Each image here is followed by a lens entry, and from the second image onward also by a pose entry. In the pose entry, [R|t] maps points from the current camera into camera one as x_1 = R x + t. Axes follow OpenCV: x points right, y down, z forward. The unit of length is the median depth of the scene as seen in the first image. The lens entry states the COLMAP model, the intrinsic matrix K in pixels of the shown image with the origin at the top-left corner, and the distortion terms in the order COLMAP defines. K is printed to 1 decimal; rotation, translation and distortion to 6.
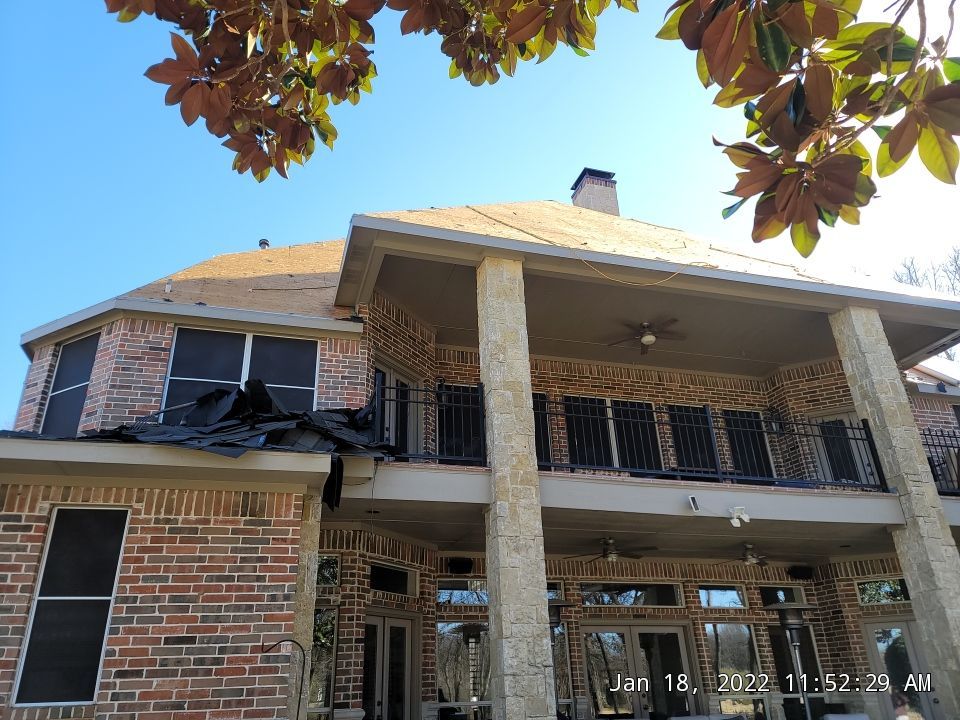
lens RADIAL K [[703.5, 0, 471.5], [0, 703.5, 356.8], [0, 0, 1]] dist [0.088405, -0.085643]
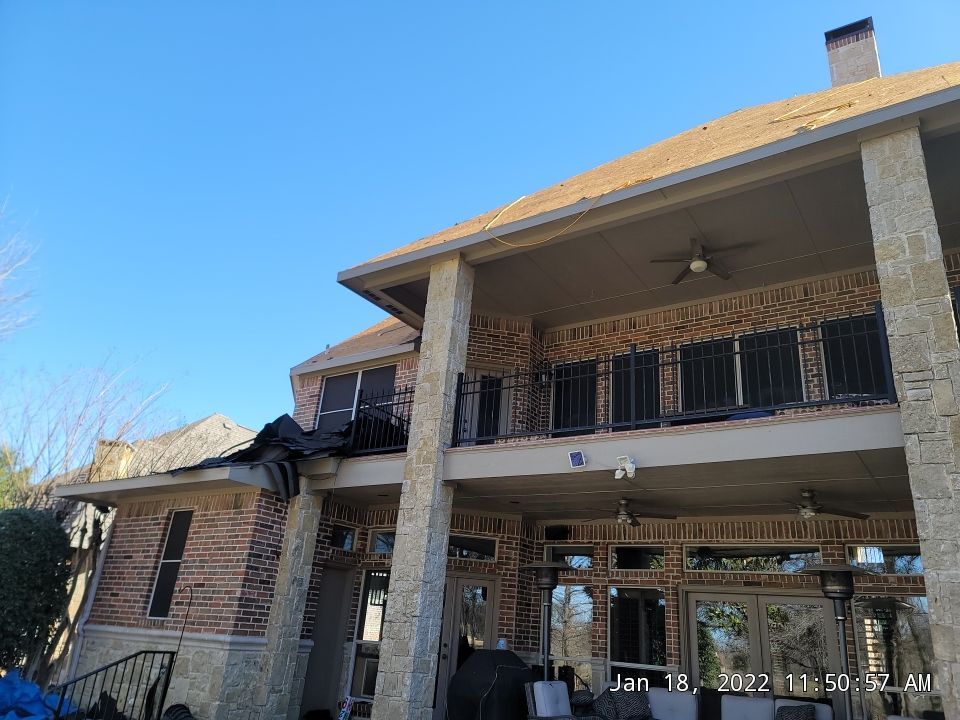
lens RADIAL K [[703.5, 0, 491.7], [0, 703.5, 355.7], [0, 0, 1]] dist [0.088405, -0.085643]
pose [[0.641372, -0.220223, -0.734944, 0.919668], [0.243469, 0.966829, -0.077235, 0.113309], [0.727574, -0.129400, 0.673715, 0.290176]]
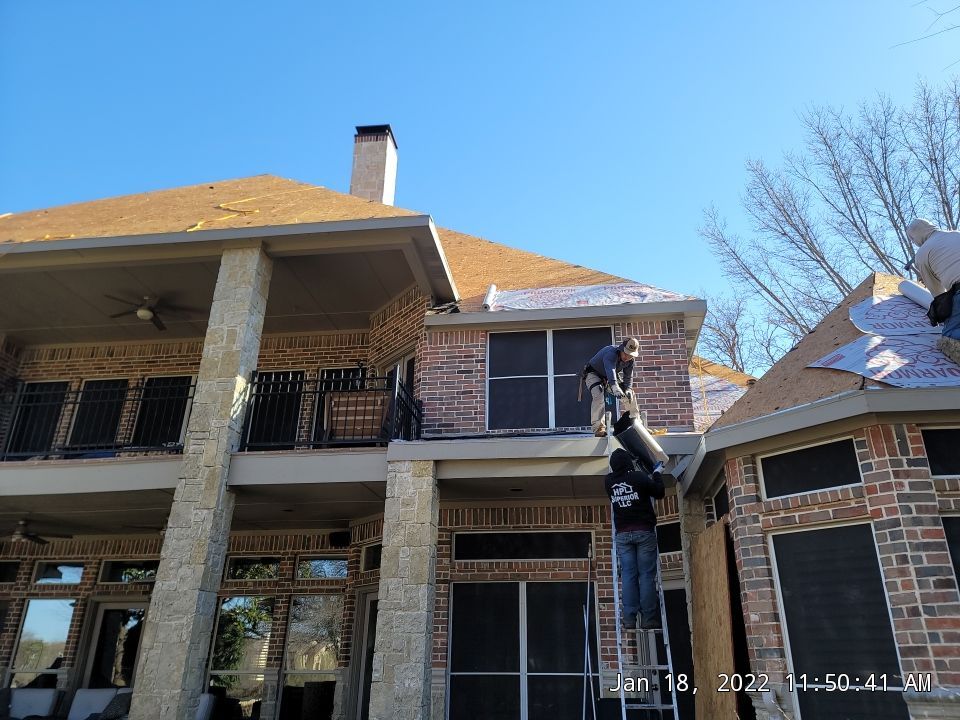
lens RADIAL K [[703.5, 0, 500.1], [0, 703.5, 351.3], [0, 0, 1]] dist [0.088405, -0.085643]
pose [[0.914506, -0.131152, -0.382725, 1.412414], [0.142678, 0.989768, 0.001750, 0.124514], [0.378579, -0.056207, 0.923861, 0.348883]]
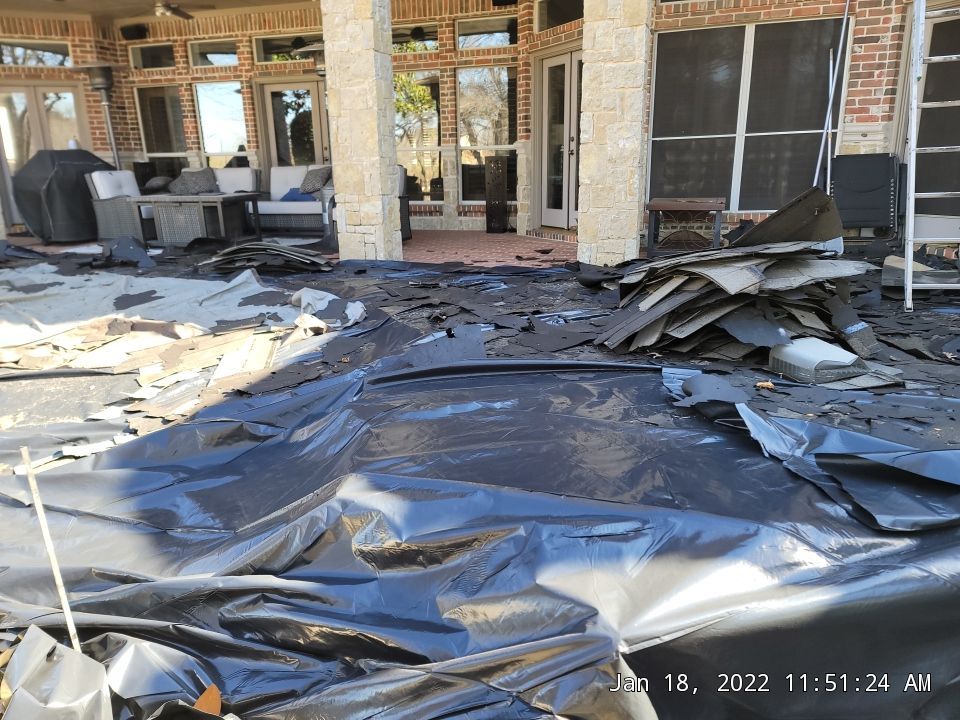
lens RADIAL K [[709.2, 0, 478.7], [0, 709.2, 357.3], [0, 0, 1]] dist [0.068696, -0.053372]
pose [[0.822296, 0.160496, -0.545959, 1.264498], [0.240452, 0.771554, 0.588971, 0.191971], [0.515764, -0.615586, 0.595854, 0.402896]]
